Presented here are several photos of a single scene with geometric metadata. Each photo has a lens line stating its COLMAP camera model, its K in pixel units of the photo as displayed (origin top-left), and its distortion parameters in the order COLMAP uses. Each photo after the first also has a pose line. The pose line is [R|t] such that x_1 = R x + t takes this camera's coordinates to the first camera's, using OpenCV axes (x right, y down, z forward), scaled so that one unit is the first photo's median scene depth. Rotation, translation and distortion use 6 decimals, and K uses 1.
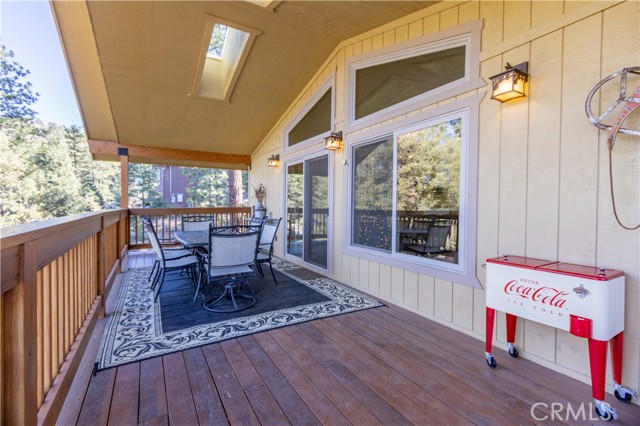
lens RADIAL K [[289.6, 0, 318.4], [0, 289.6, 209.9], [0, 0, 1]] dist [0.000606, 0.000441]
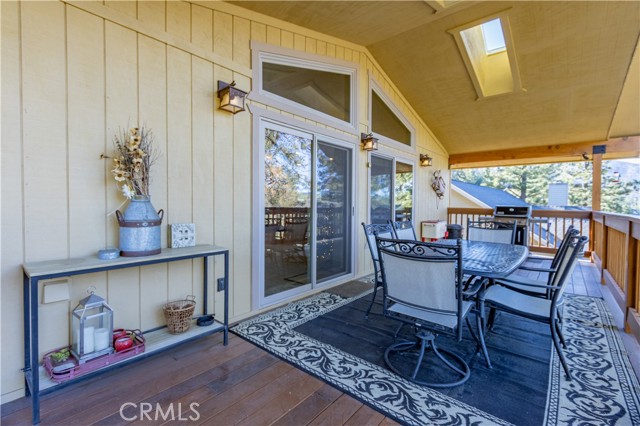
lens RADIAL K [[289.6, 0, 318.4], [0, 289.6, 209.9], [0, 0, 1]] dist [0.000606, 0.000441]
pose [[-0.332241, -0.037823, 0.942436, -0.589623], [0.001640, 0.999171, 0.040679, -0.025821], [-0.943193, 0.015061, -0.331904, 1.029934]]
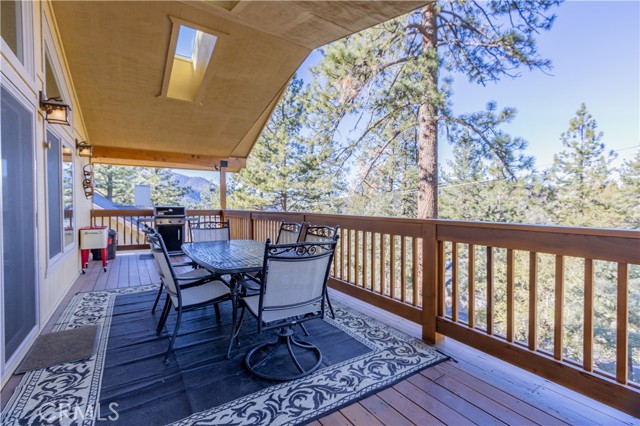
lens RADIAL K [[289.6, 0, 318.4], [0, 289.6, 209.9], [0, 0, 1]] dist [0.000606, 0.000441]
pose [[-0.998739, -0.012370, -0.048662, -0.356571], [-0.013961, 0.999375, 0.032490, -0.027157], [0.048230, 0.033128, -0.998287, 1.144882]]
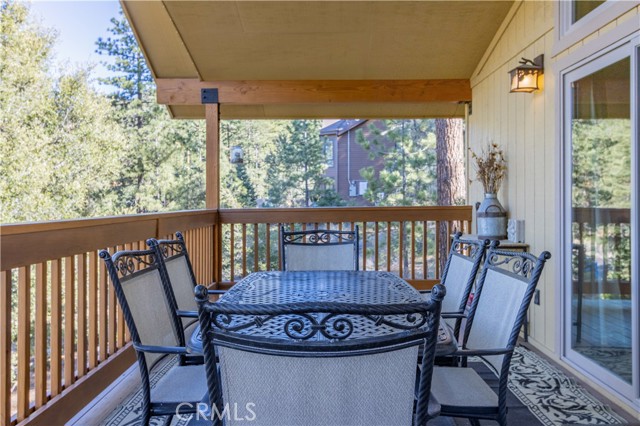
lens RADIAL K [[538.0, 0, 318.4], [0, 538.0, 192.8], [0, 0, 1]] dist [0.003788, 0.000800]
pose [[0.855483, -0.013178, -0.517664, -0.031284], [-0.002124, 0.999578, -0.028956, -0.006873], [0.517827, 0.025871, 0.855094, 0.281616]]
